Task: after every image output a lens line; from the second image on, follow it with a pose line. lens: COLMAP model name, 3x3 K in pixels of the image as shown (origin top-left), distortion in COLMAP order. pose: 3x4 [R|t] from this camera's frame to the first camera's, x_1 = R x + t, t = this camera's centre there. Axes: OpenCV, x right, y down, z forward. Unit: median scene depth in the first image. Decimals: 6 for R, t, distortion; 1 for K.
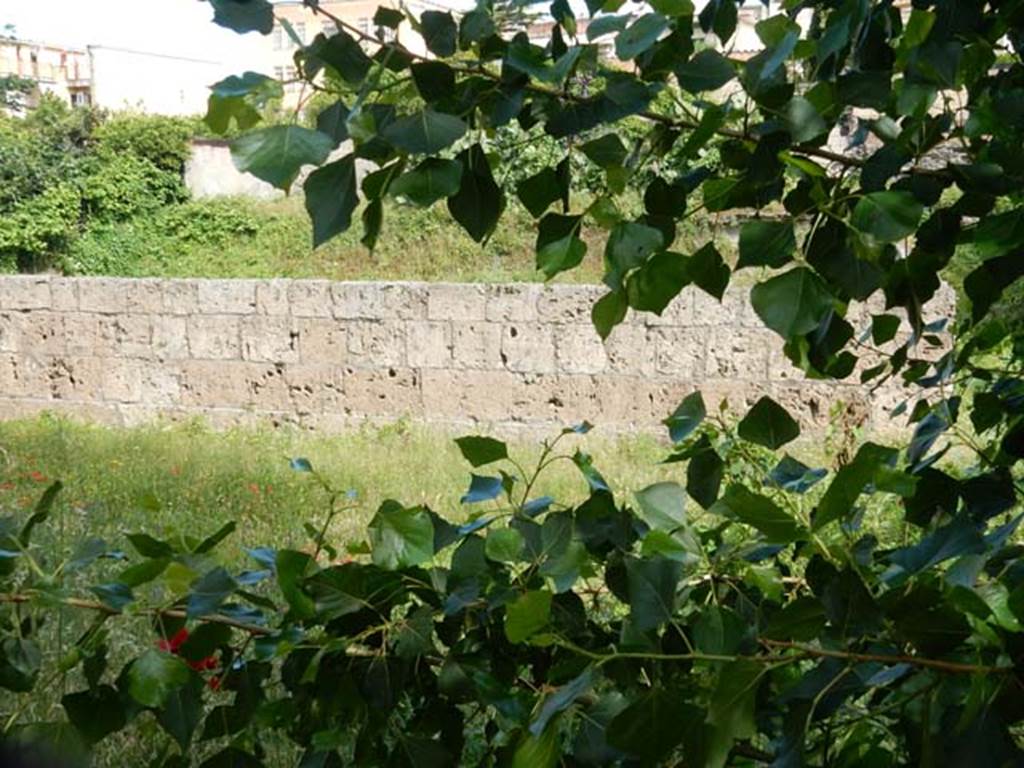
lens RADIAL K [[1244.6, 0, 509.6], [0, 1244.6, 384.7], [0, 0, 1]] dist [-0.002856, -0.000847]
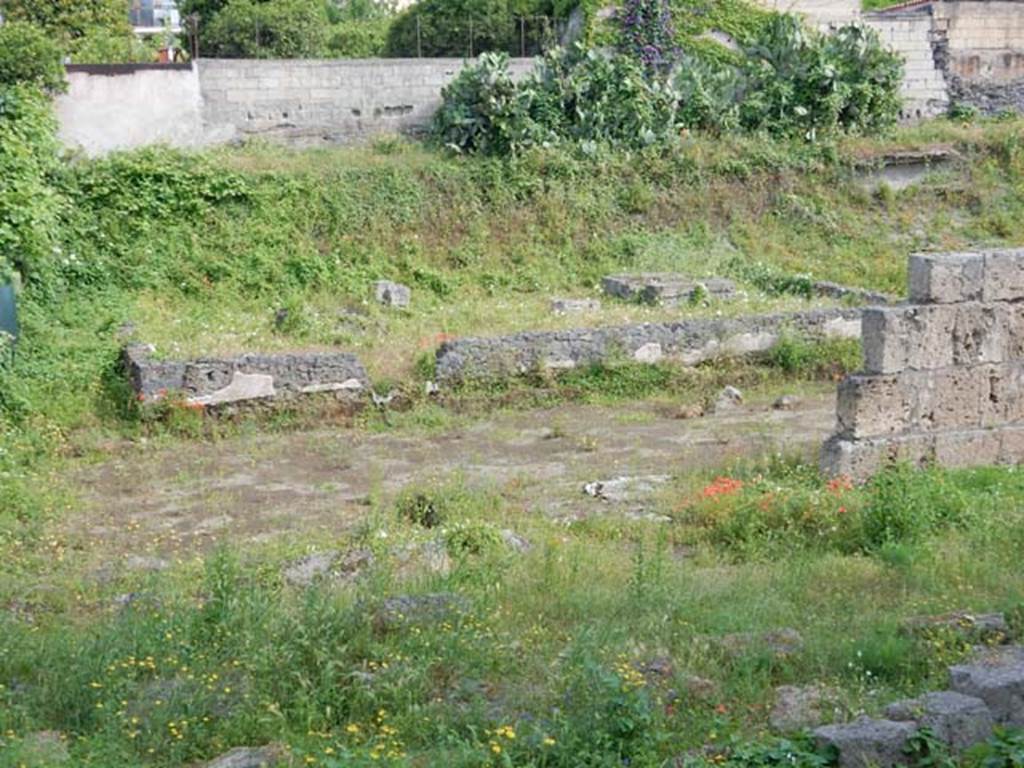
lens RADIAL K [[1451.3, 0, 511.6], [0, 1451.3, 385.8], [0, 0, 1]] dist [-0.002899, 0.057359]
pose [[0.806562, -0.112059, 0.580432, -1.138088], [0.105493, 0.993393, 0.045195, -0.081800], [-0.581661, 0.024779, 0.813054, 0.532481]]
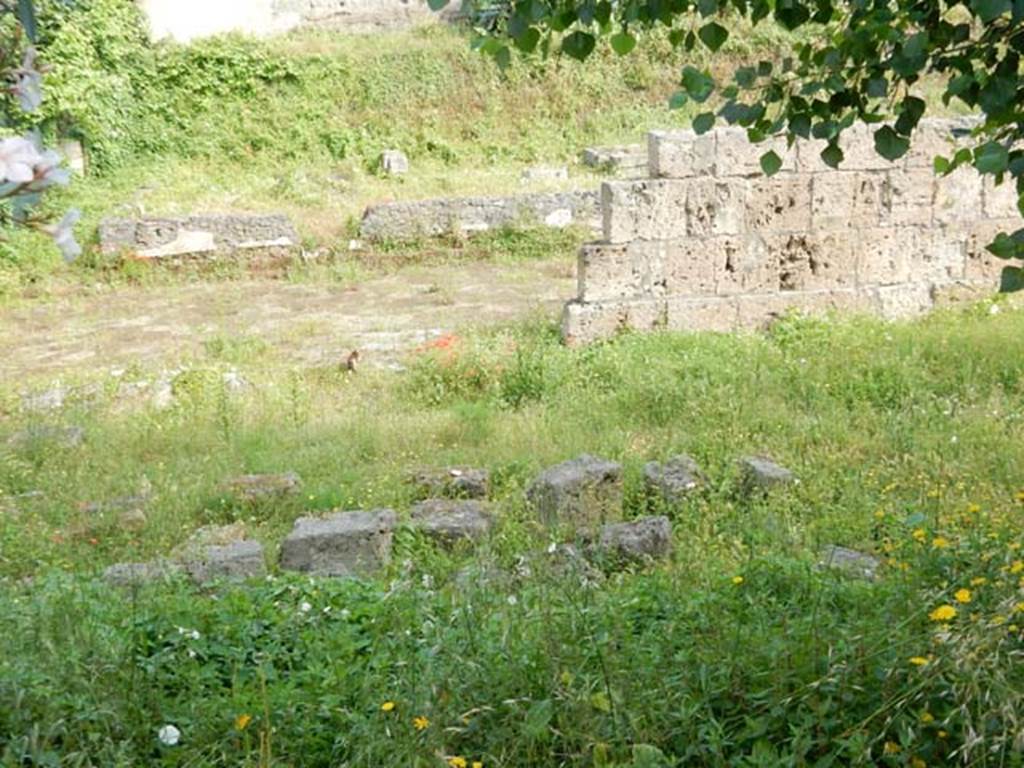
lens RADIAL K [[1229.9, 0, 510.6], [0, 1229.9, 387.0], [0, 0, 1]] dist [-0.007130, 0.030027]
pose [[0.902939, -0.145418, 0.404418, -0.866072], [0.093421, 0.984927, 0.145573, -0.058132], [-0.419492, -0.093662, 0.902914, 0.413362]]
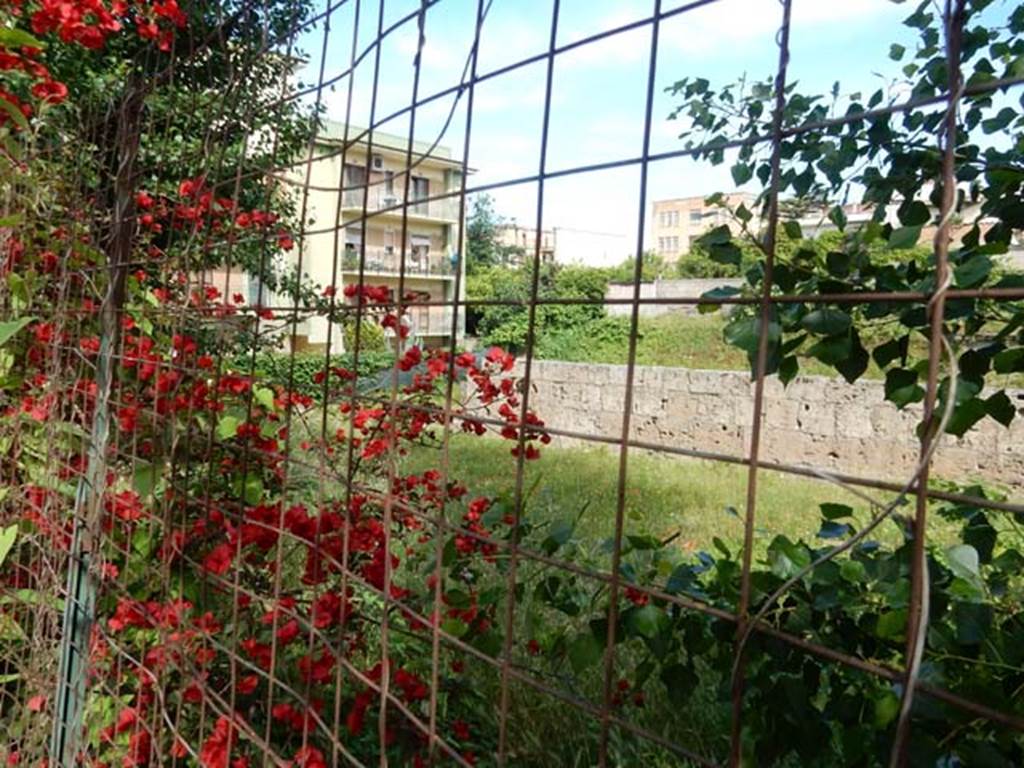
lens RADIAL K [[754.0, 0, 514.3], [0, 754.0, 388.7], [0, 0, 1]] dist [-0.003075, 0.004484]
pose [[0.933598, 0.053105, -0.354365, -0.005337], [-0.071469, 0.996683, -0.038925, -0.002500], [0.351123, 0.061666, 0.934297, -0.005866]]
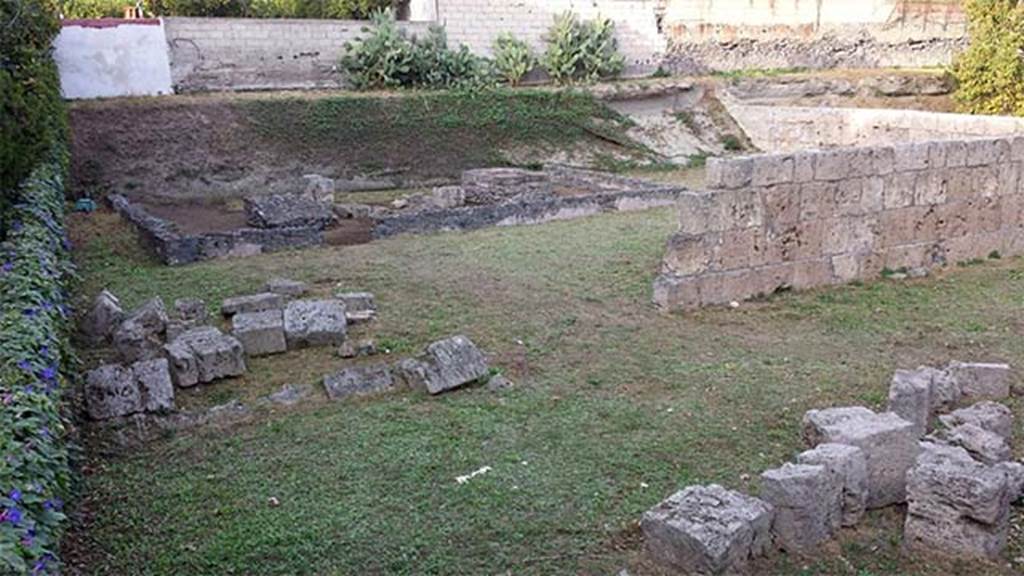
lens RADIAL K [[941.4, 0, 525.1], [0, 941.4, 288.3], [0, 0, 1]] dist [0.165862, -0.439096]
pose [[0.677930, -0.167843, 0.715709, -1.199832], [0.118217, 0.985806, 0.119207, -0.100252], [-0.725559, 0.003795, 0.688150, 0.609285]]
